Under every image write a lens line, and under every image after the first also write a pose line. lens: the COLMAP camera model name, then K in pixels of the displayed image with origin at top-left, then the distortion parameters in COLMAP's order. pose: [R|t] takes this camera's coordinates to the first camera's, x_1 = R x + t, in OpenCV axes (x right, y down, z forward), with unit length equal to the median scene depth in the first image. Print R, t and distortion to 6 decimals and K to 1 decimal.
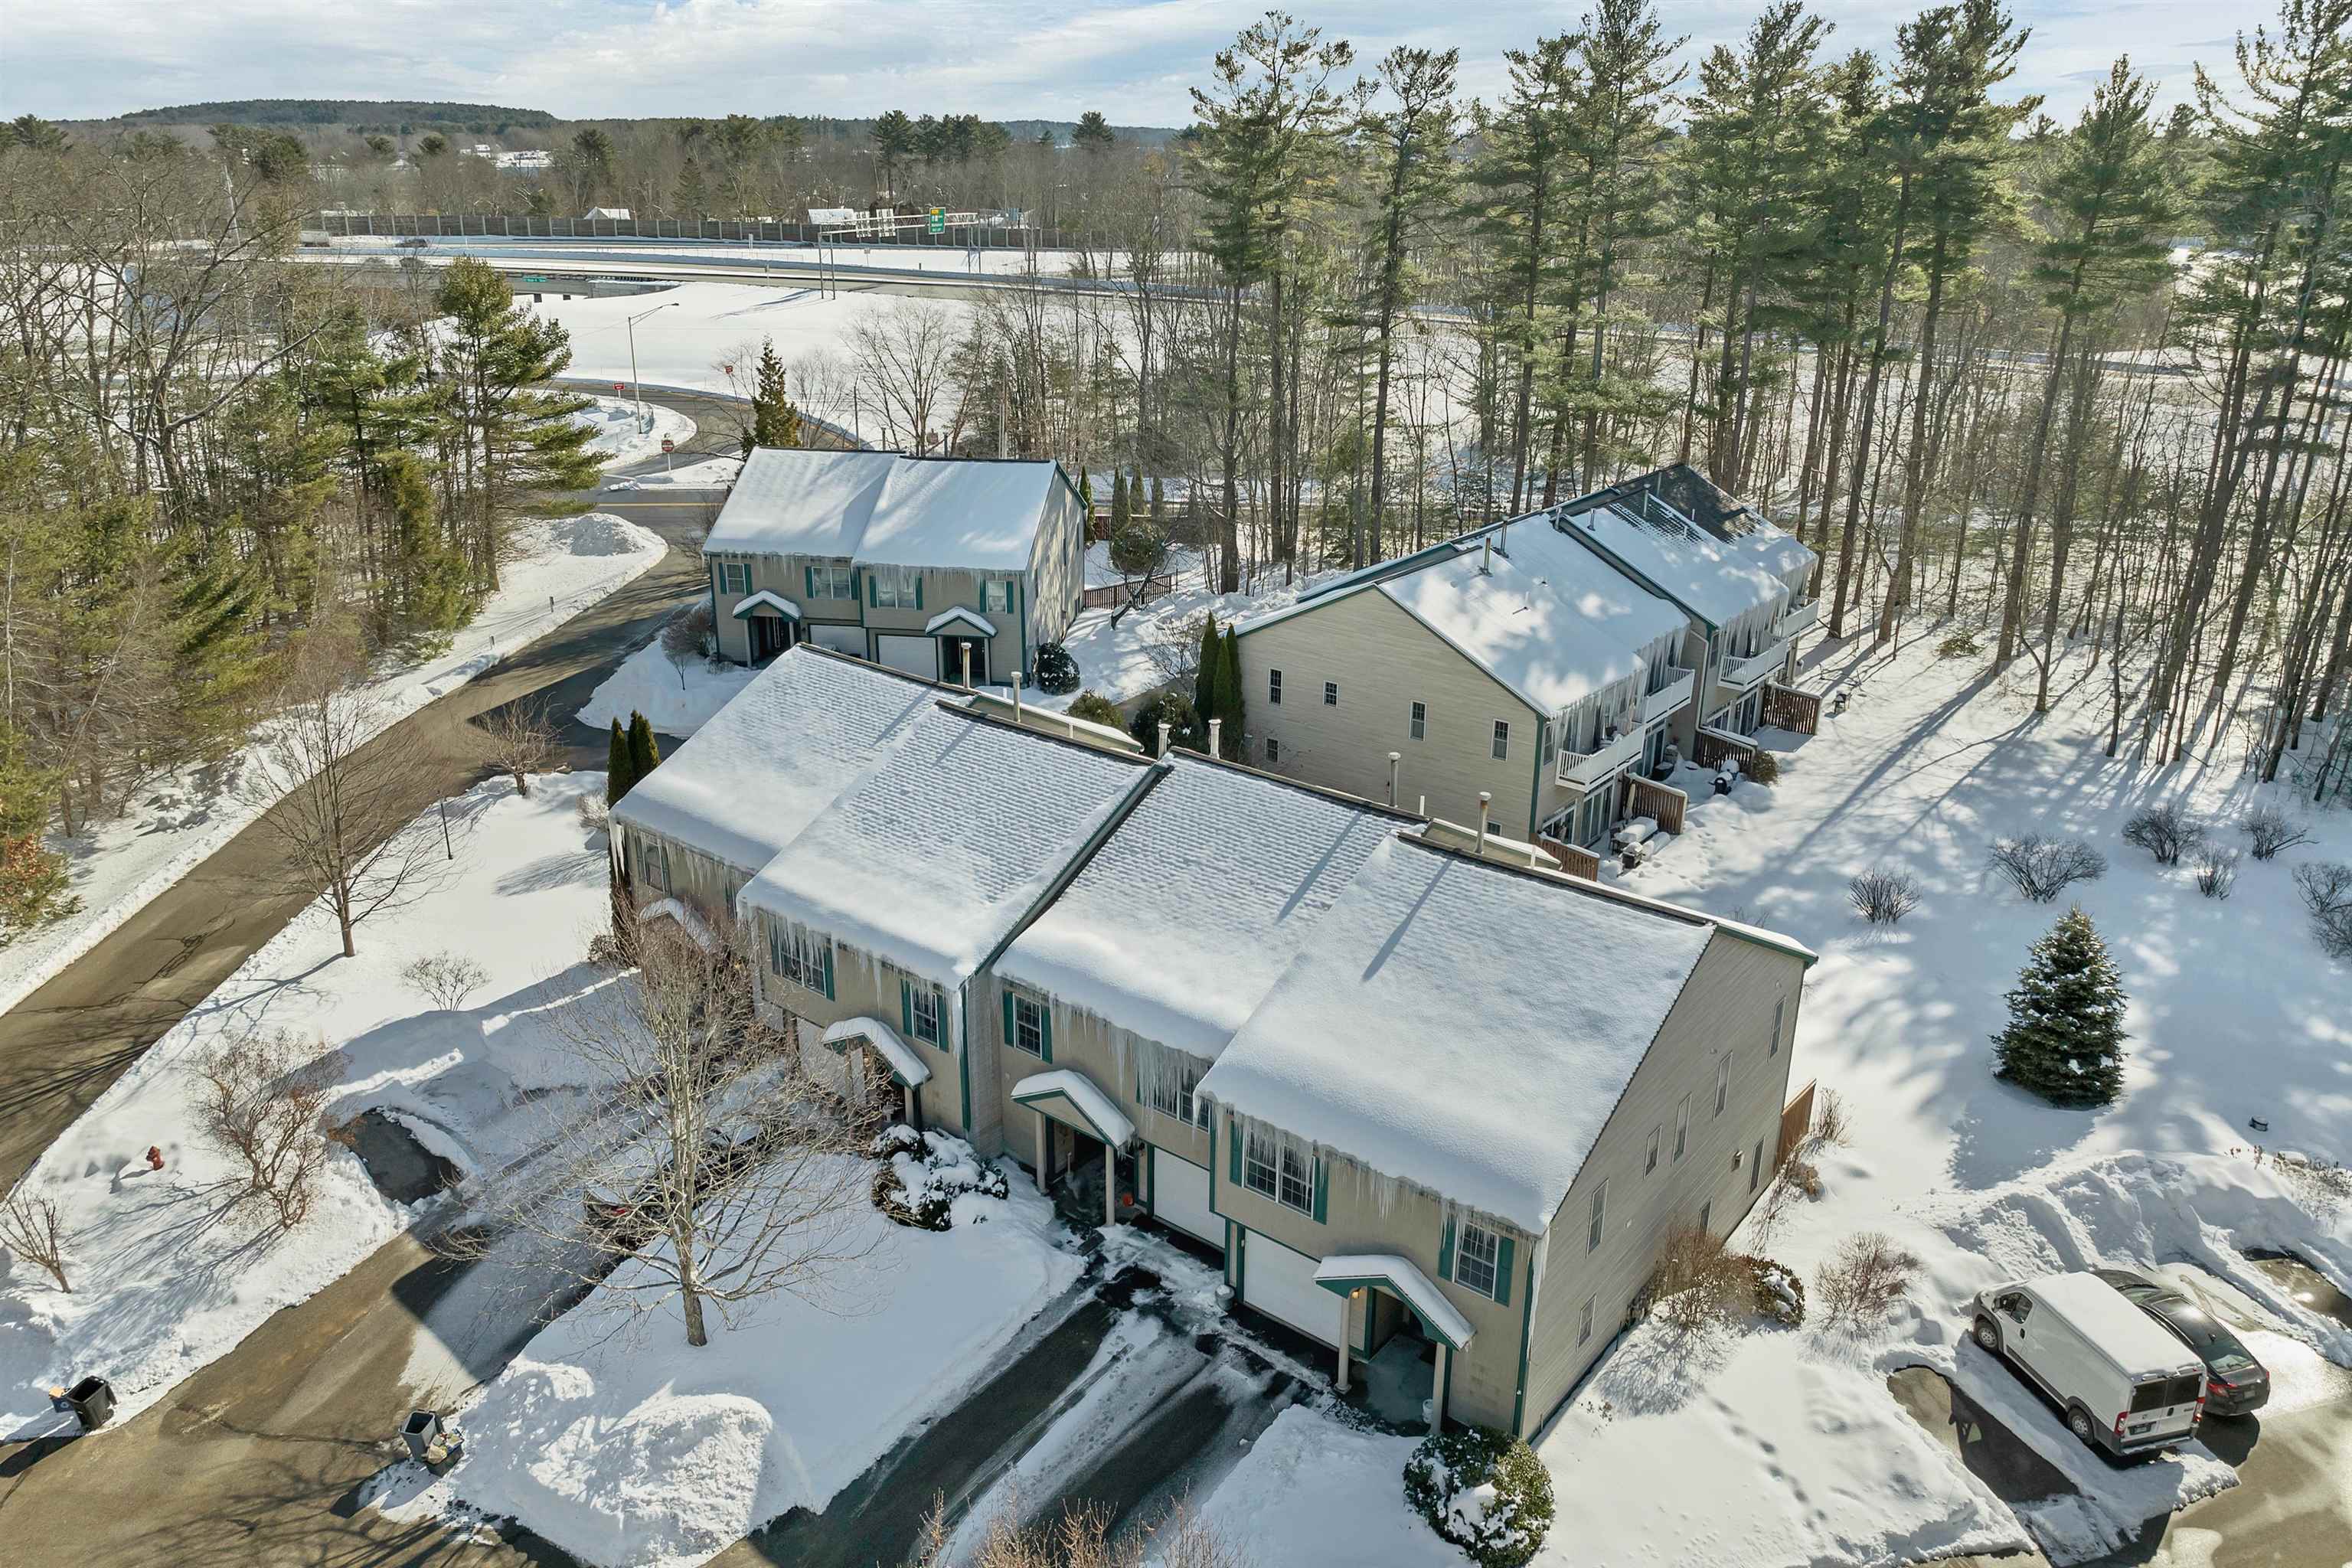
lens RADIAL K [[1687.8, 0, 1187.3], [0, 1687.8, 774.6], [0, 0, 1]] dist [-0.035251, 0.000746]
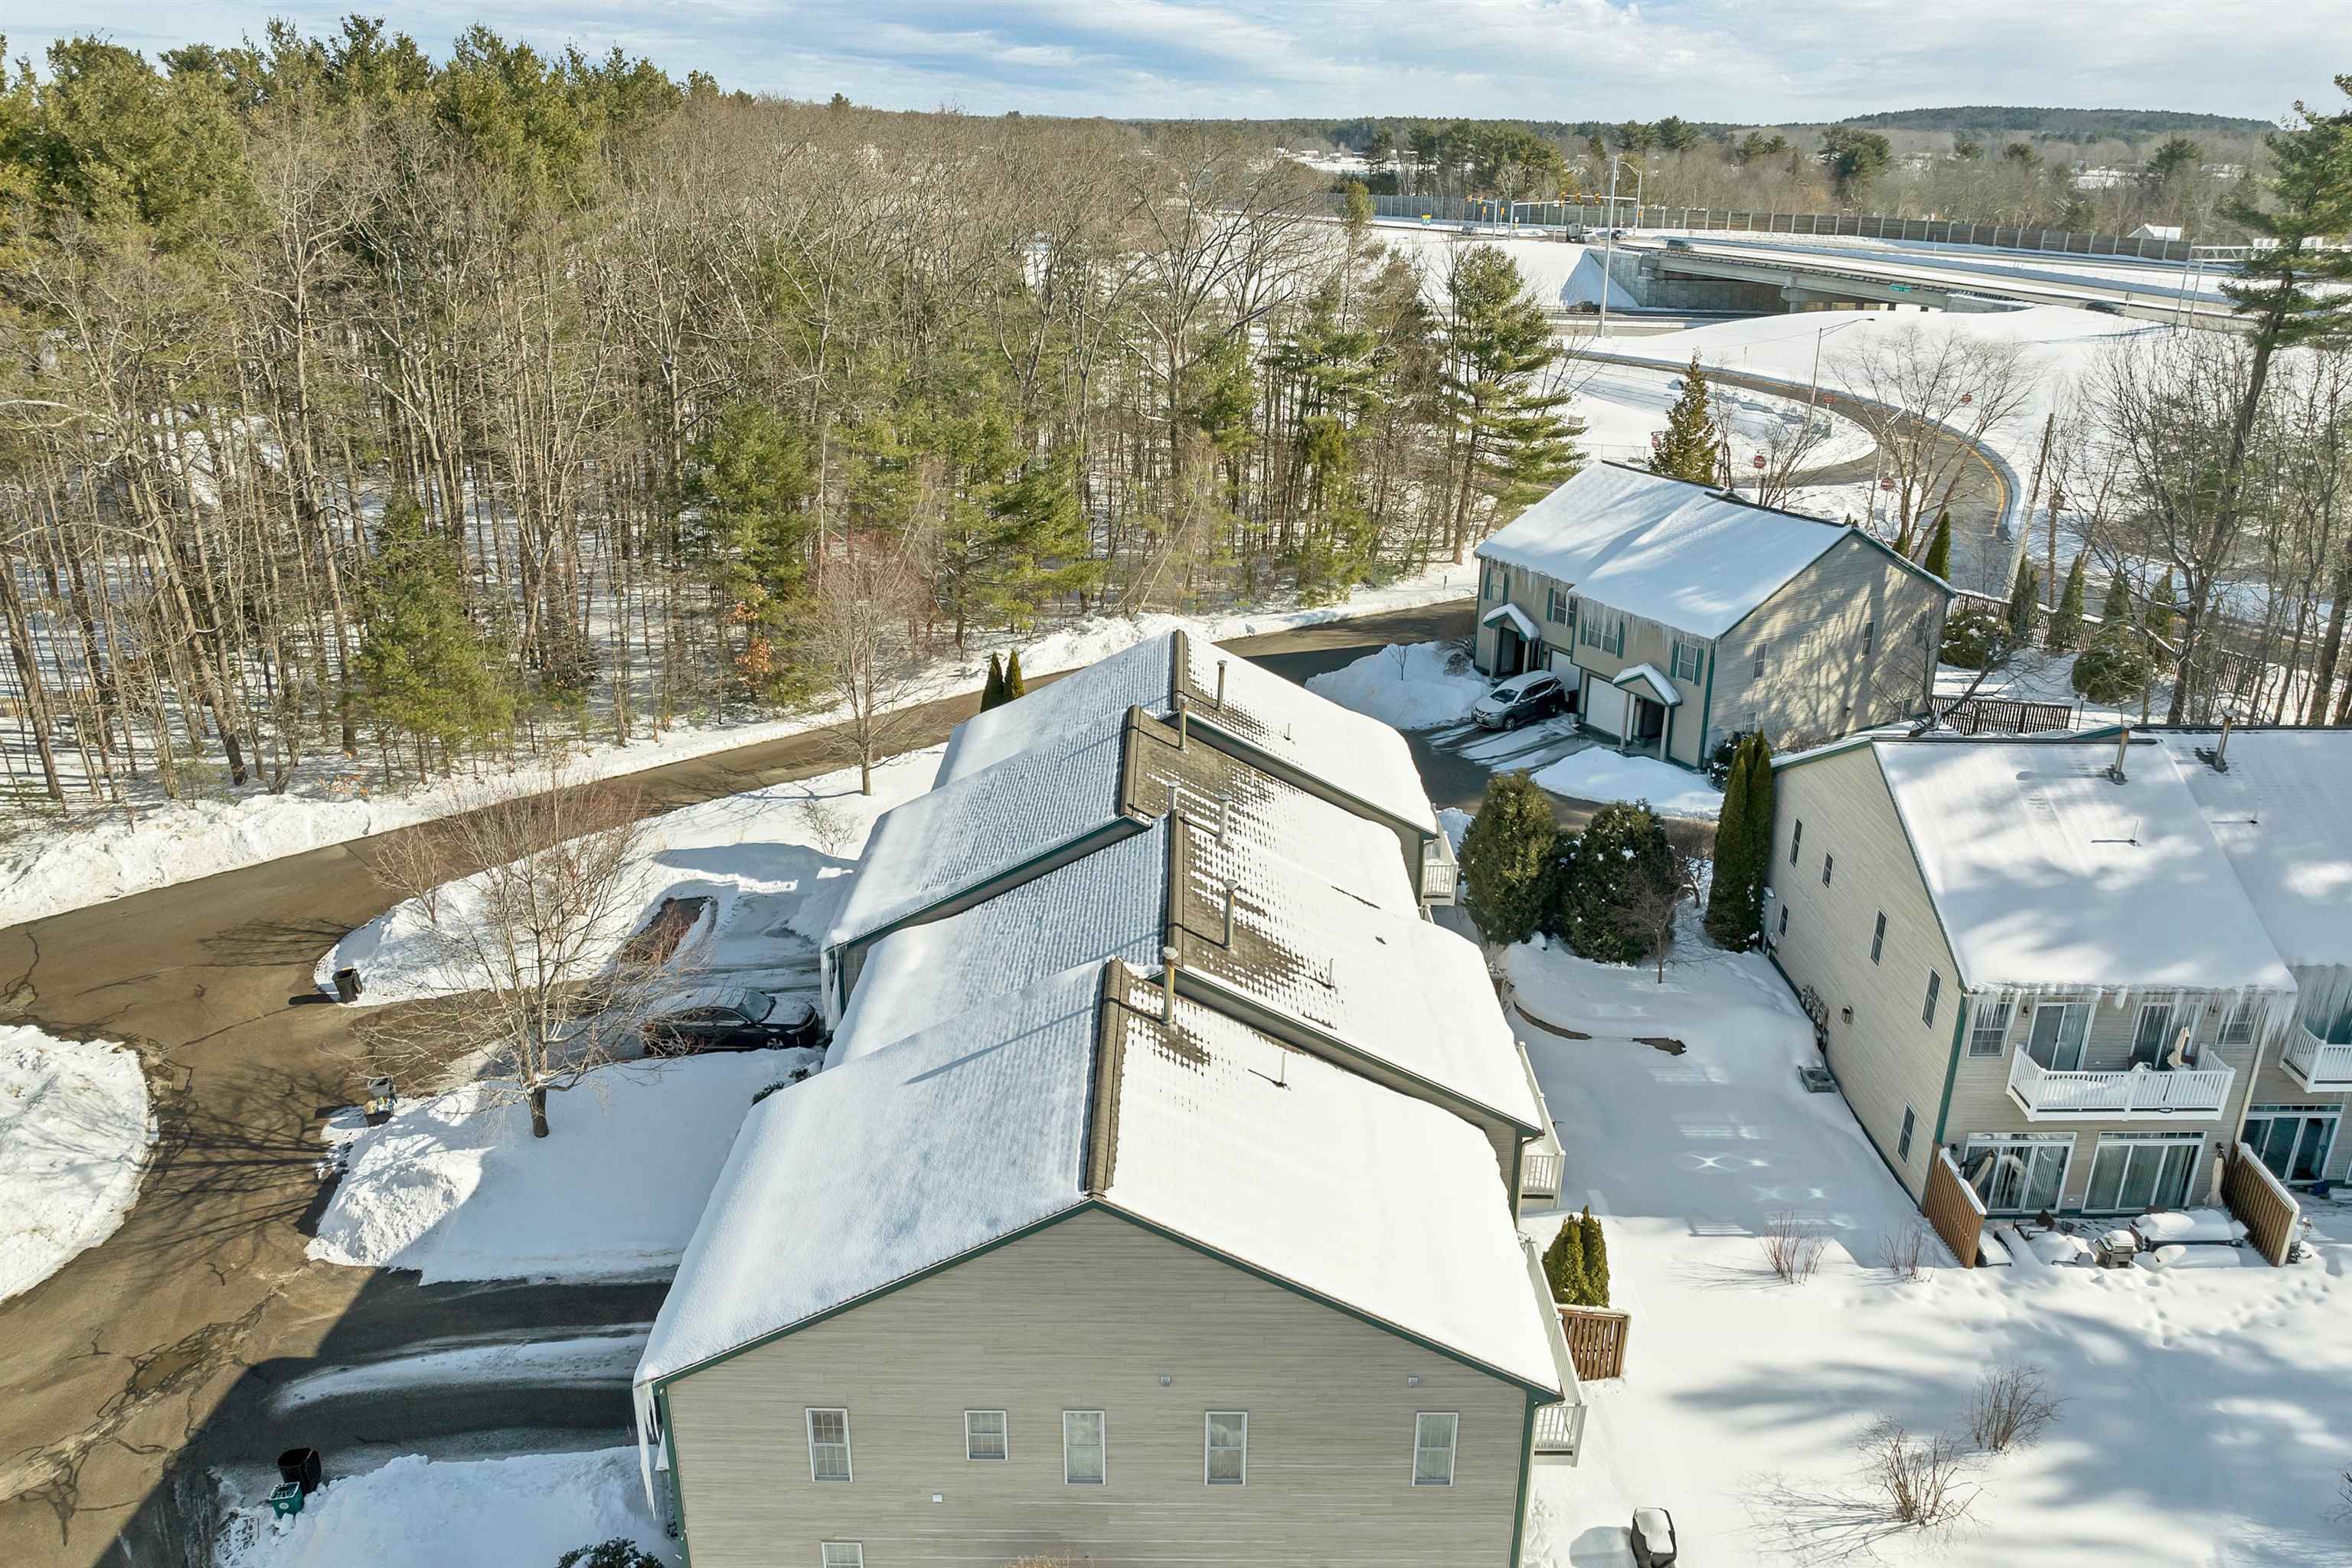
lens RADIAL K [[1687.8, 0, 1187.3], [0, 1687.8, 774.6], [0, 0, 1]] dist [-0.035251, 0.000746]
pose [[0.623126, 0.277430, -0.731264, 0.654841], [-0.280272, 0.952087, 0.122382, -0.147605], [0.730179, 0.128693, 0.671026, 0.413538]]
